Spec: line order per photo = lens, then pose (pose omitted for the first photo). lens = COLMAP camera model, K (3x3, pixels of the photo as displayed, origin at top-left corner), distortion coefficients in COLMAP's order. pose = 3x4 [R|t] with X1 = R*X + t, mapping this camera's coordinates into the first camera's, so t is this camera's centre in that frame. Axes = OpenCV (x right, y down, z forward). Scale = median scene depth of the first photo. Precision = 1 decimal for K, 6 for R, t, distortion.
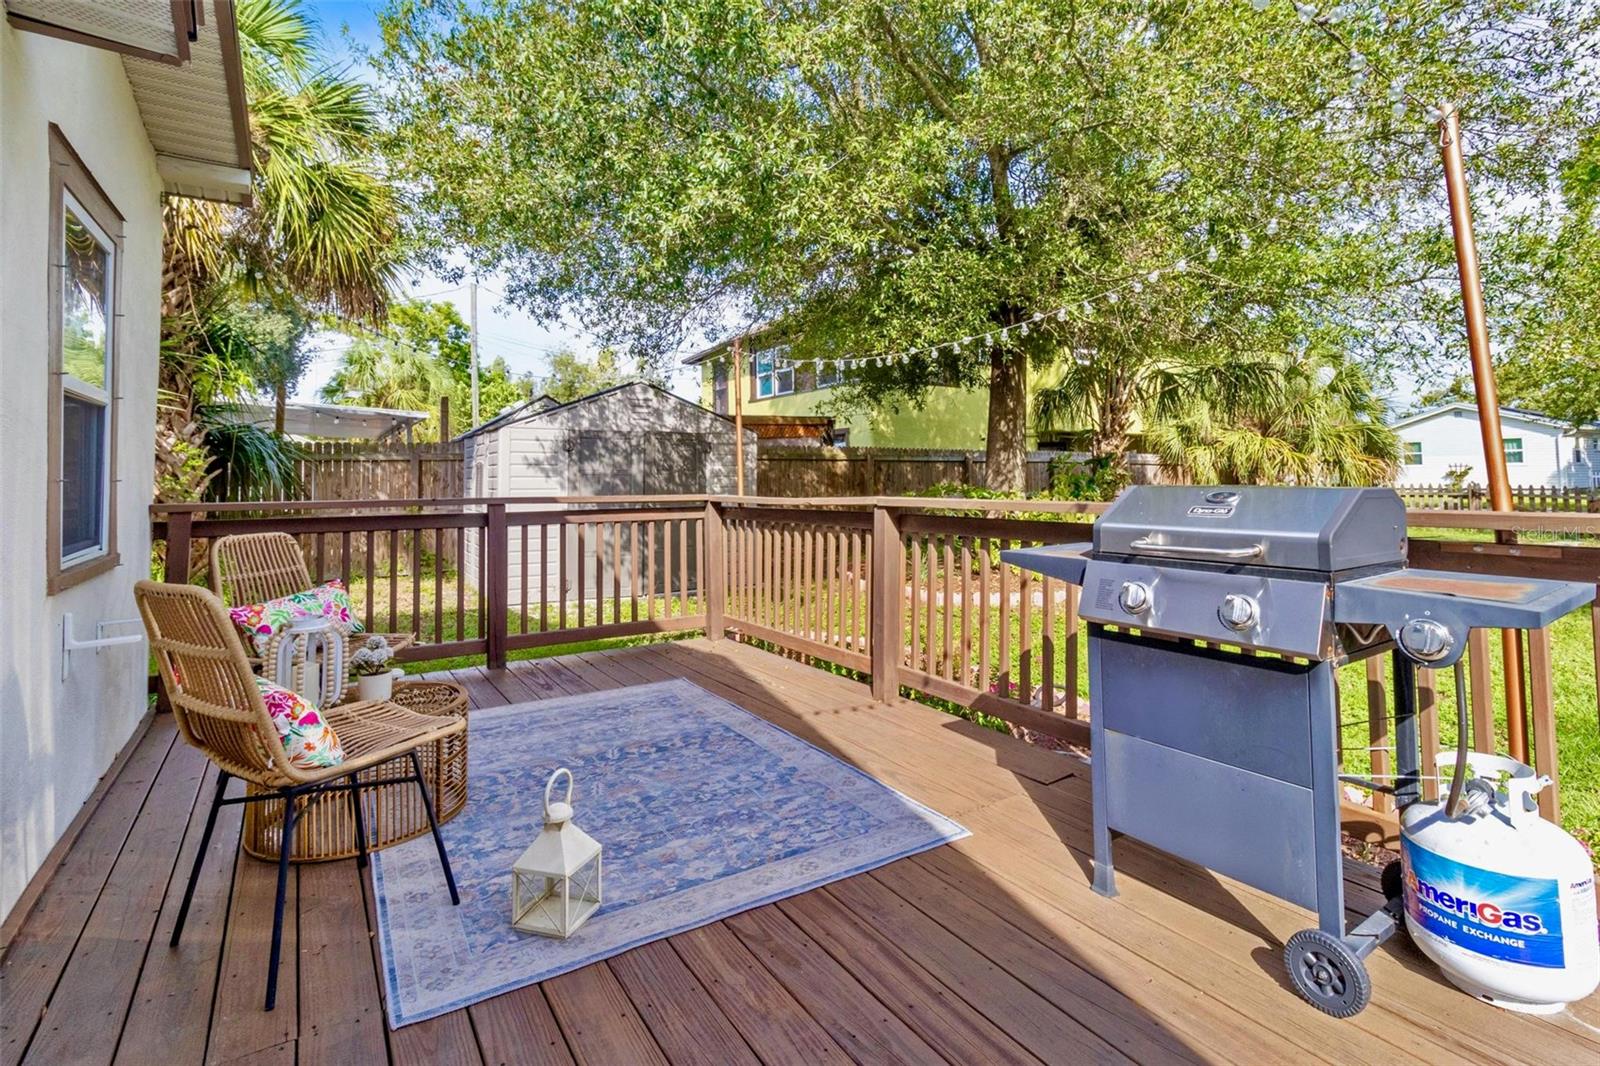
lens RADIAL K [[776.0, 0, 806.6], [0, 776.0, 459.1], [0, 0, 1]] dist [-0.003752, -0.000327]
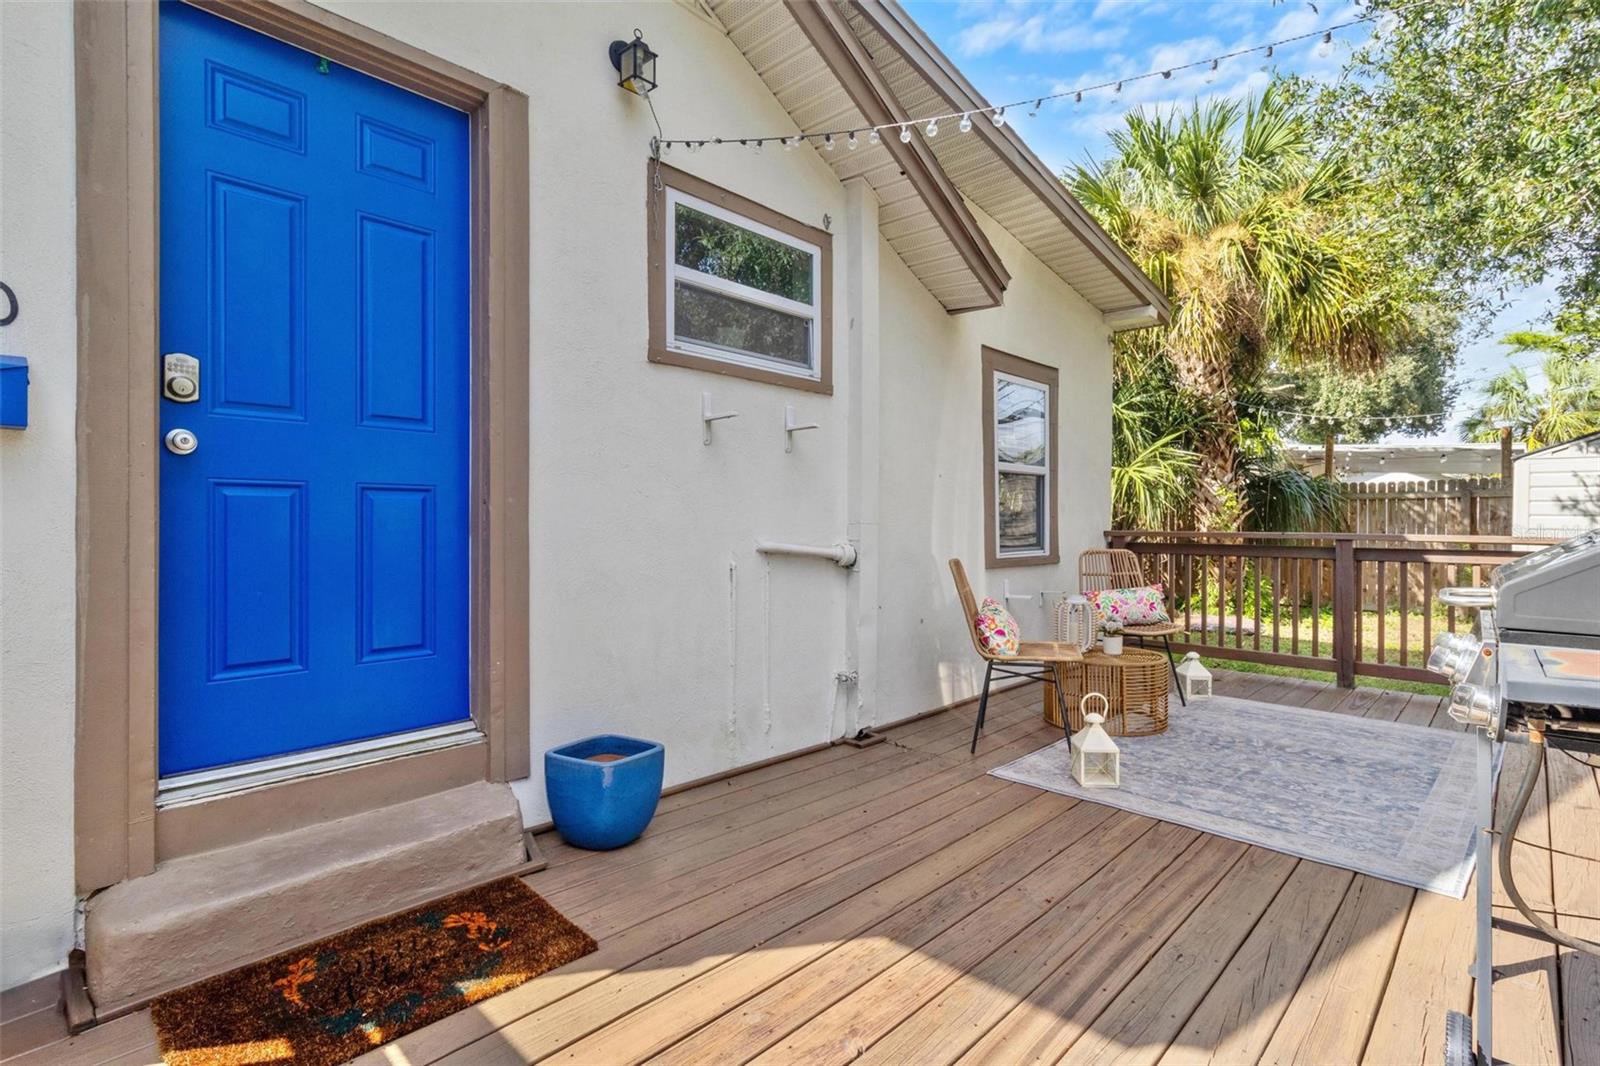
lens RADIAL K [[750.5, 0, 808.3], [0, 750.5, 542.6], [0, 0, 1]] dist [0.005282, 0.000780]
pose [[0.223254, 0.035948, -0.974097, 0.800503], [0.020453, 0.998927, 0.041552, 0.008415], [0.974546, -0.029200, 0.222280, 0.054066]]
